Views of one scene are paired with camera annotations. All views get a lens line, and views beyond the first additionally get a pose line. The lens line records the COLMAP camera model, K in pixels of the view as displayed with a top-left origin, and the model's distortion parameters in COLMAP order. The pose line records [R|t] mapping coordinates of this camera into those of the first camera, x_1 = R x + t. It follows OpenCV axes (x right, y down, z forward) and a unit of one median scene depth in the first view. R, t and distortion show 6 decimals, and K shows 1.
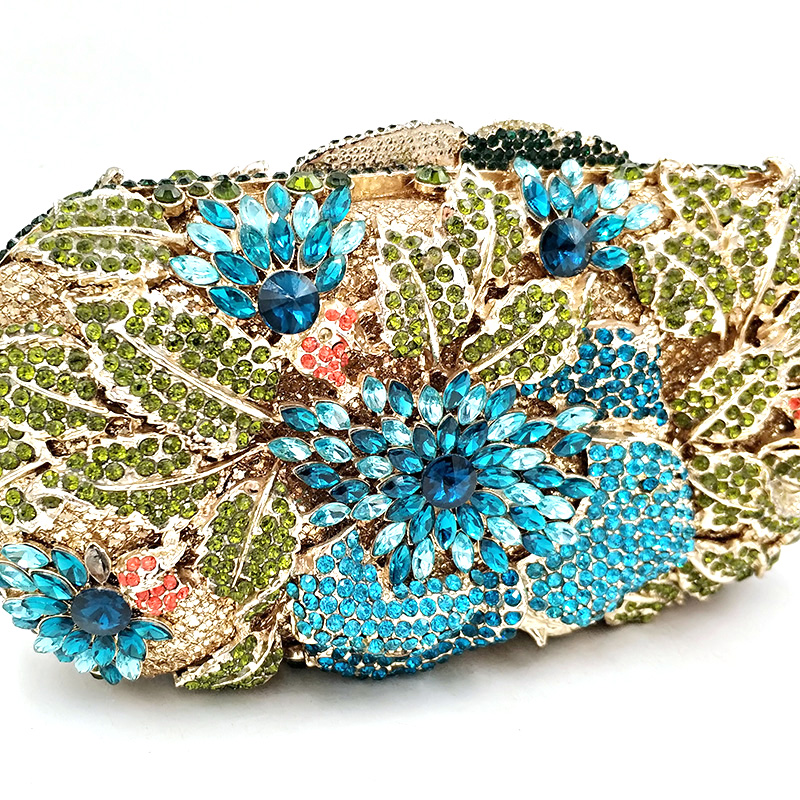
lens RADIAL K [[1025.5, 0, 341.2], [0, 1025.5, 402.5], [0, 0, 1]] dist [-0.001581, 0.000000]
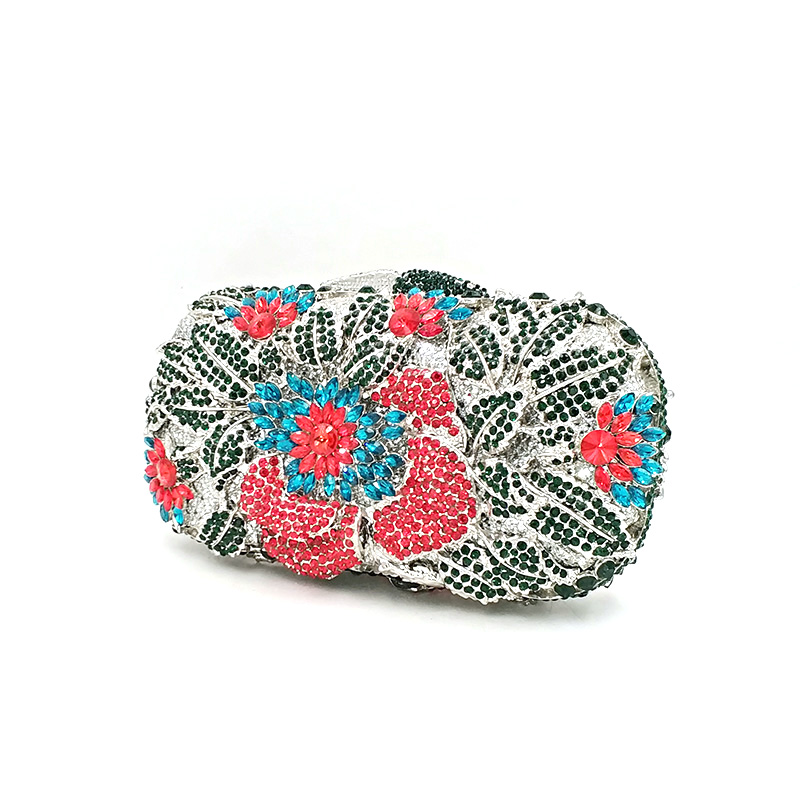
lens RADIAL K [[1148.9, 0, 400.3], [0, 1148.9, 404.3], [0, 0, 1]] dist [-0.125826, 0.000000]
pose [[0.755017, 0.036590, -0.654684, 1.678756], [-0.315495, 0.895542, -0.313795, 0.676321], [0.574815, 0.443470, 0.687693, -0.382406]]
